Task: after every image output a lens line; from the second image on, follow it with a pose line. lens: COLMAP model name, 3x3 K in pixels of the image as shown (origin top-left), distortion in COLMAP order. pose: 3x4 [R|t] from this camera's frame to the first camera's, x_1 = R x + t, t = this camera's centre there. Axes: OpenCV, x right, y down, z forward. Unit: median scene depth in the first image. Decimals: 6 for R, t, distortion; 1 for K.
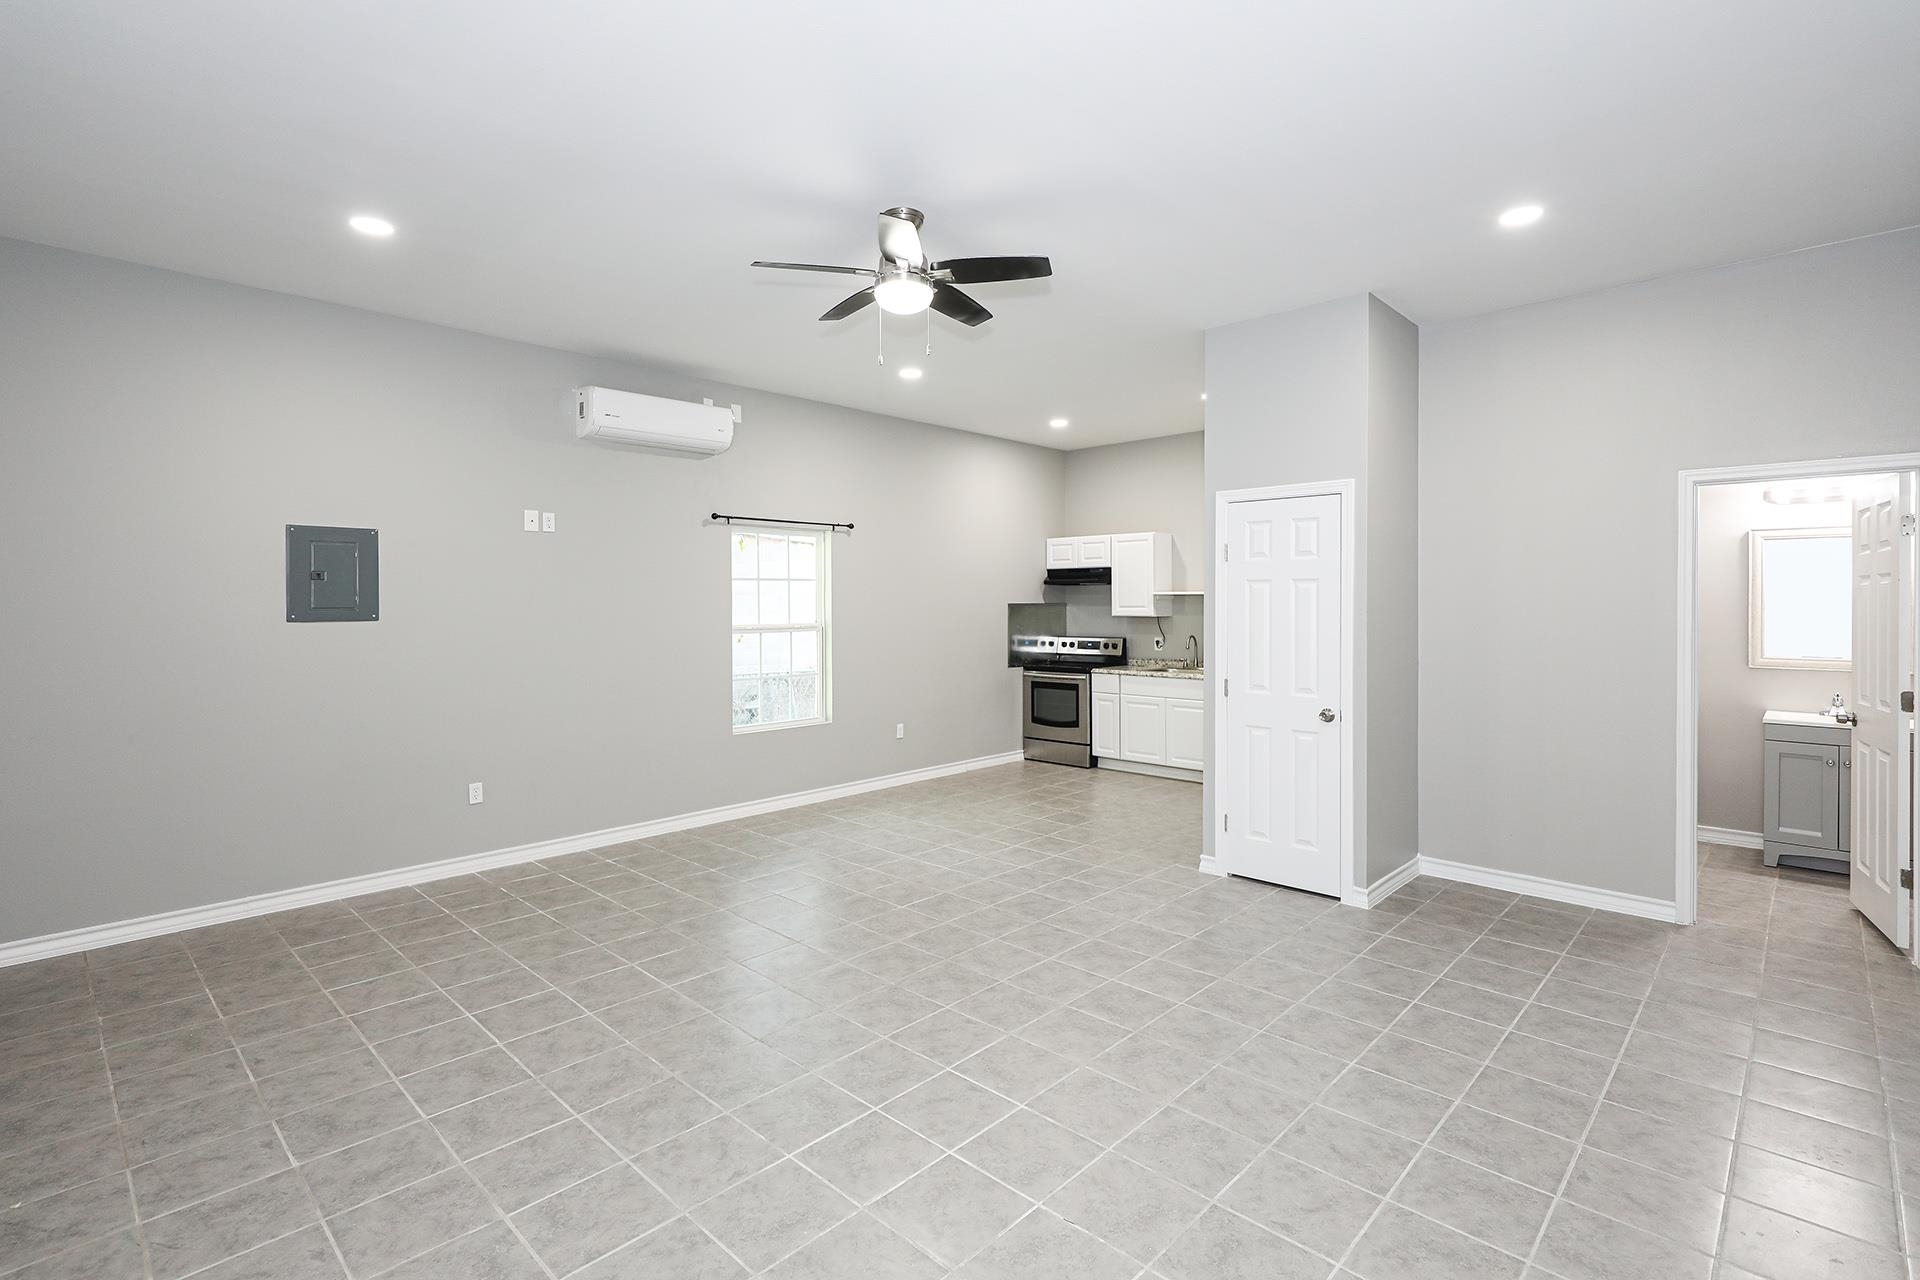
lens RADIAL K [[910.0, 0, 999.6], [0, 910.0, 602.6], [0, 0, 1]] dist [0.014957, -0.004447]
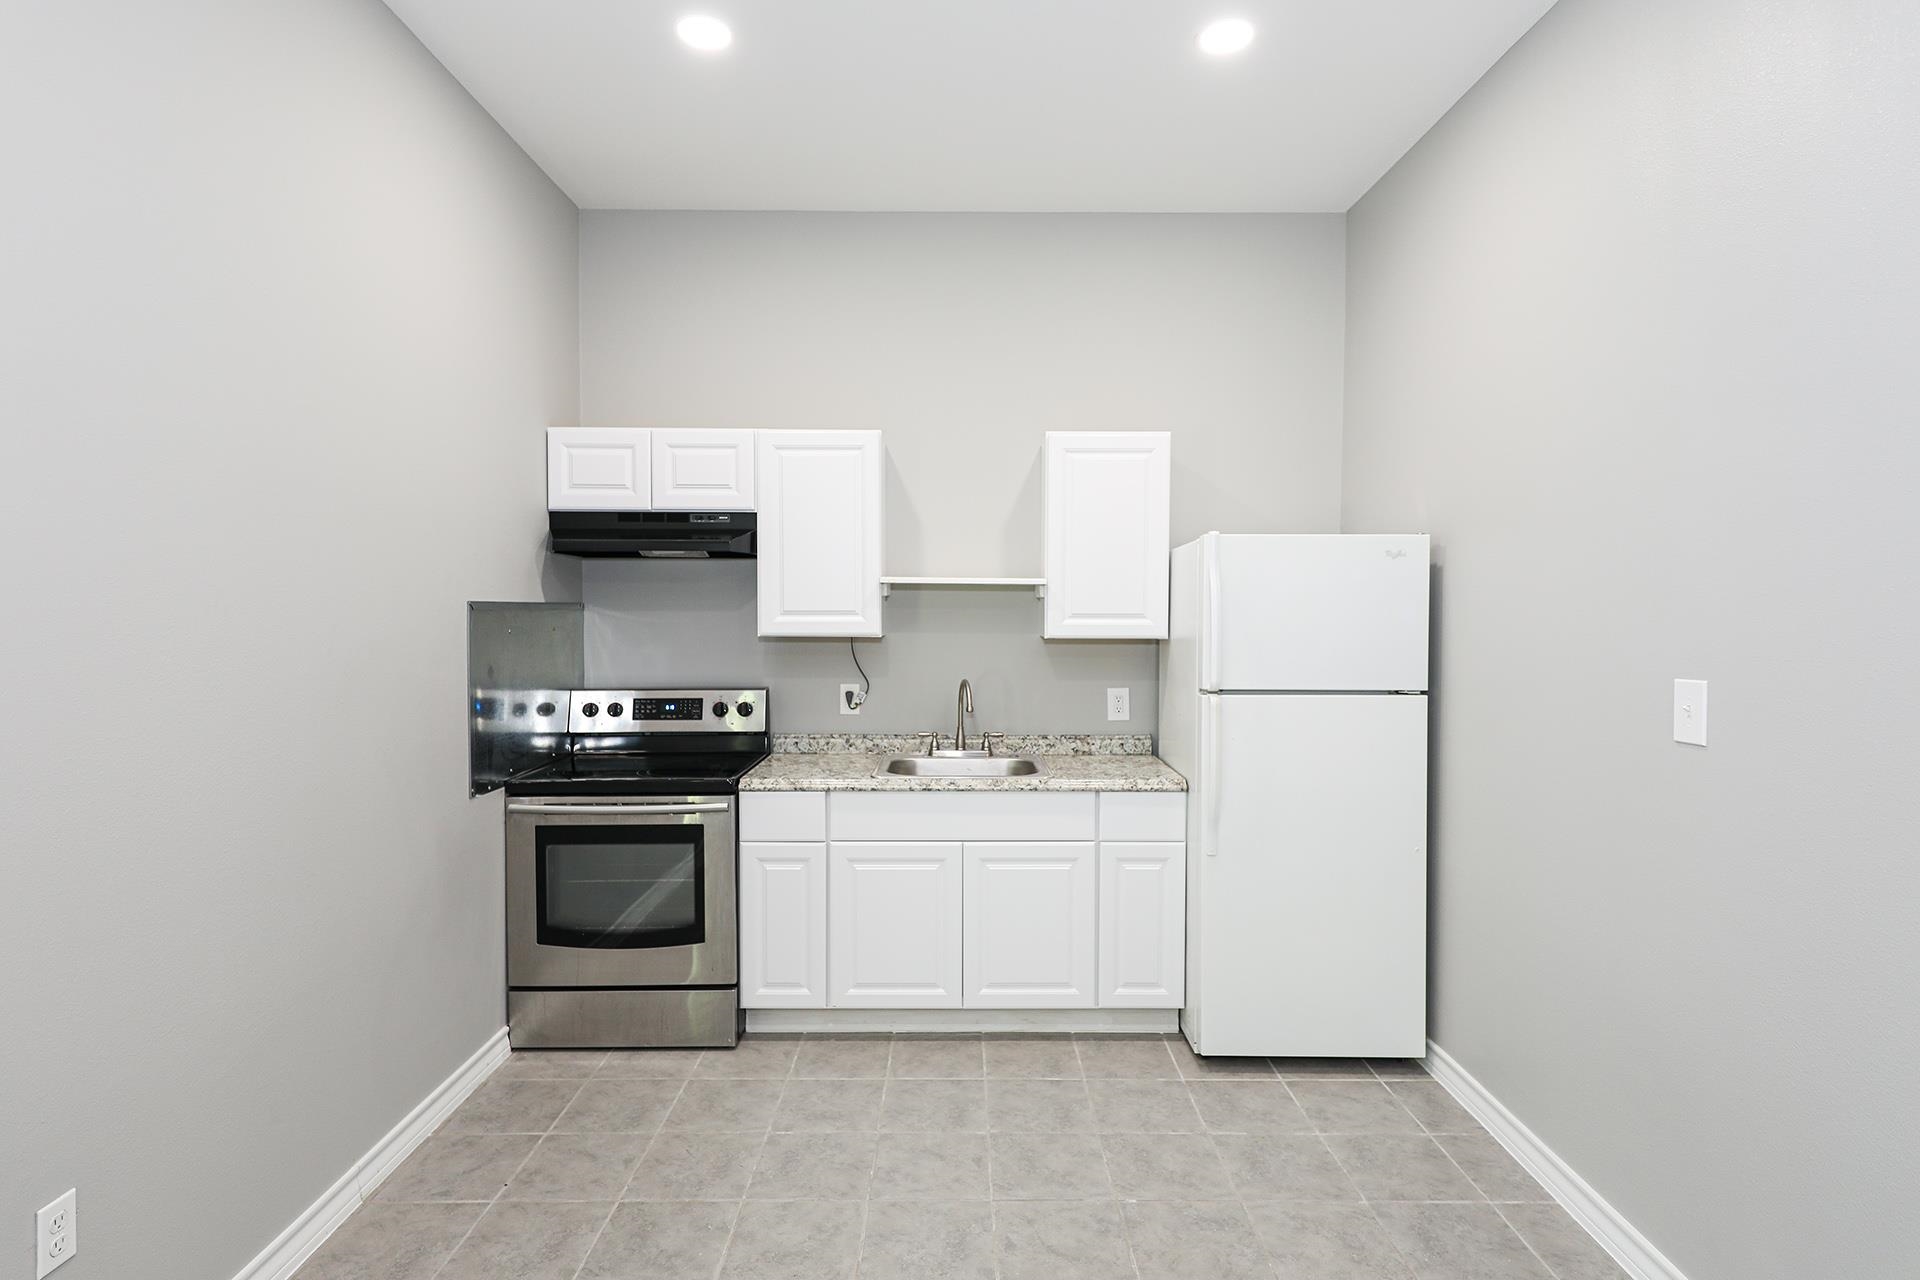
lens RADIAL K [[973.8, 0, 971.8], [0, 973.8, 636.1], [0, 0, 1]] dist [0.018470, -0.006502]
pose [[0.745917, -0.008745, 0.665982, -0.152717], [-0.006035, 0.999784, 0.019888, 0.009923], [-0.666012, -0.018854, 0.745703, 1.059640]]
